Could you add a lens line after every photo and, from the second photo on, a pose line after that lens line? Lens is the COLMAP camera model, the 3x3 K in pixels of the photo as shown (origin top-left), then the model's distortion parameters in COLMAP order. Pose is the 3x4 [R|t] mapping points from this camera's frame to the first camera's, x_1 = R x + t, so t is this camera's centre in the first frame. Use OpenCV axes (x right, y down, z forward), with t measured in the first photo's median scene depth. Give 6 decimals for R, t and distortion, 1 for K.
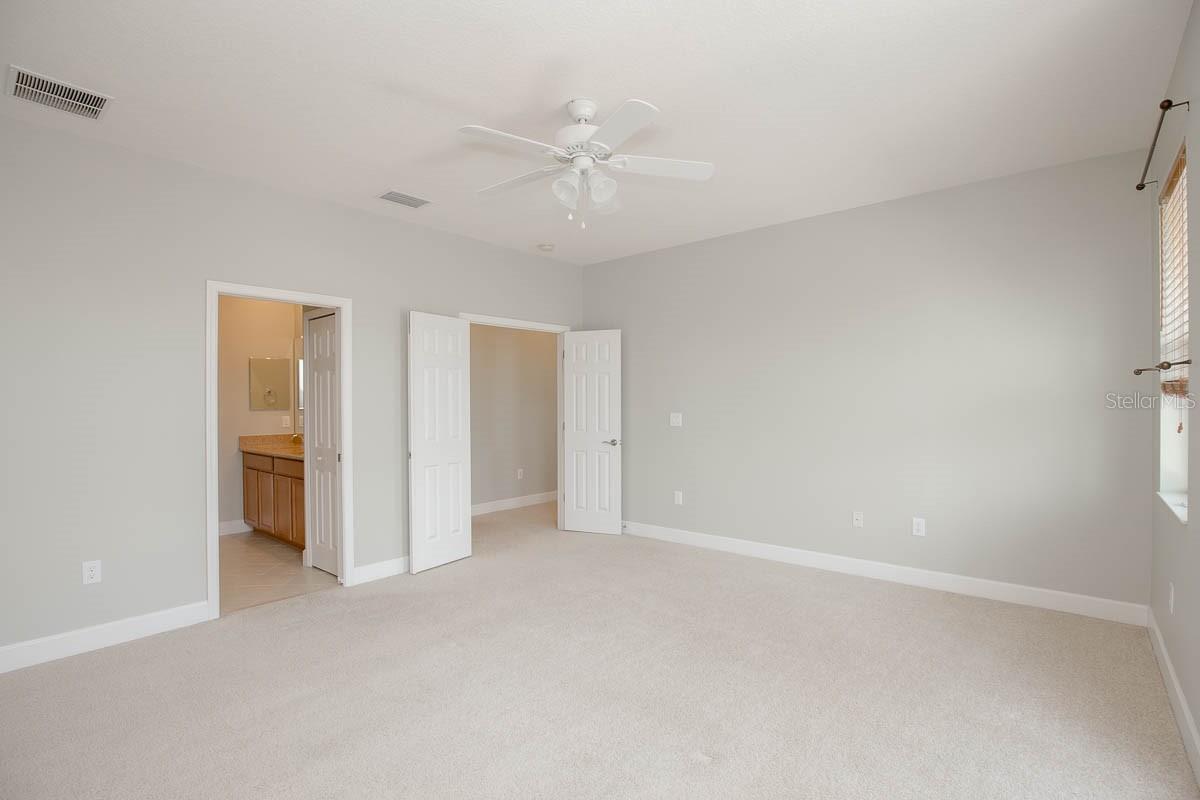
lens RADIAL K [[565.8, 0, 600.9], [0, 565.8, 406.0], [0, 0, 1]] dist [0.001258, -0.000058]
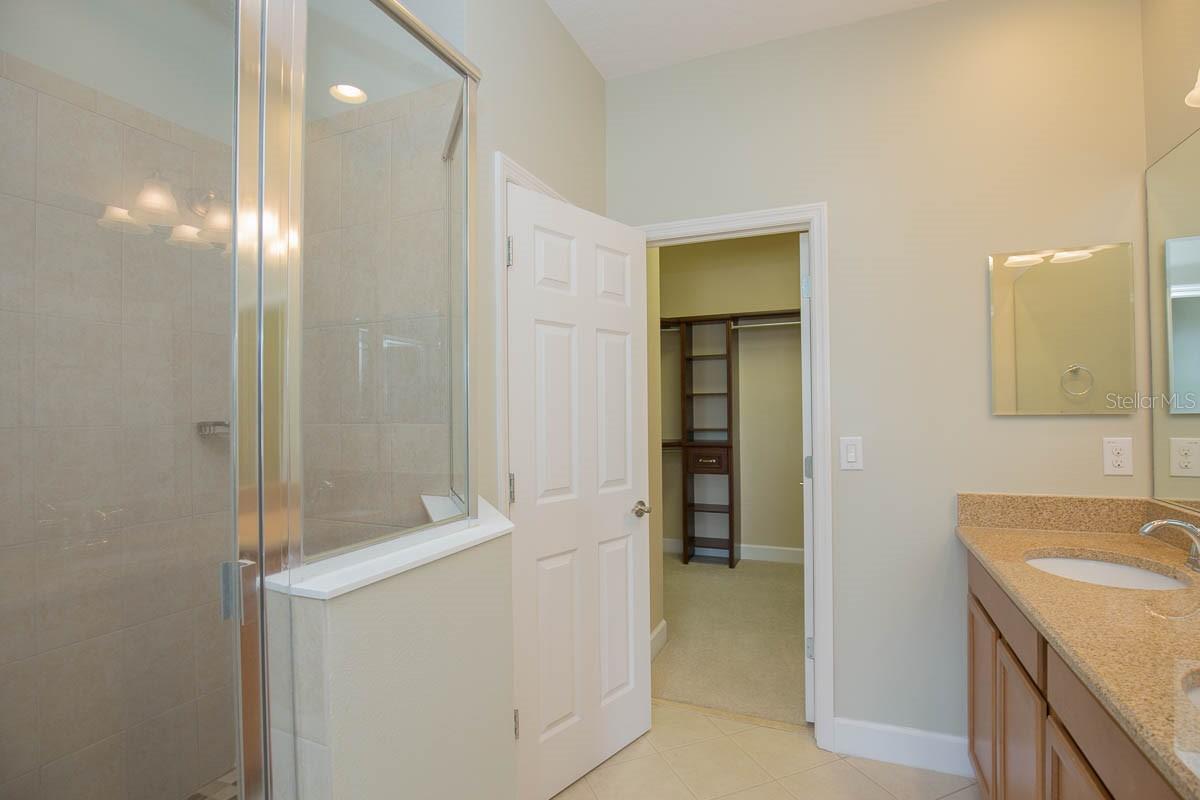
lens RADIAL K [[565.8, 0, 602.9], [0, 565.8, 404.8], [0, 0, 1]] dist [0.001258, -0.000058]
pose [[0.295775, -0.013186, -0.955167, -0.337813], [0.003998, 0.999913, -0.012565, 0.002733], [0.955249, -0.000102, 0.295802, 0.629392]]
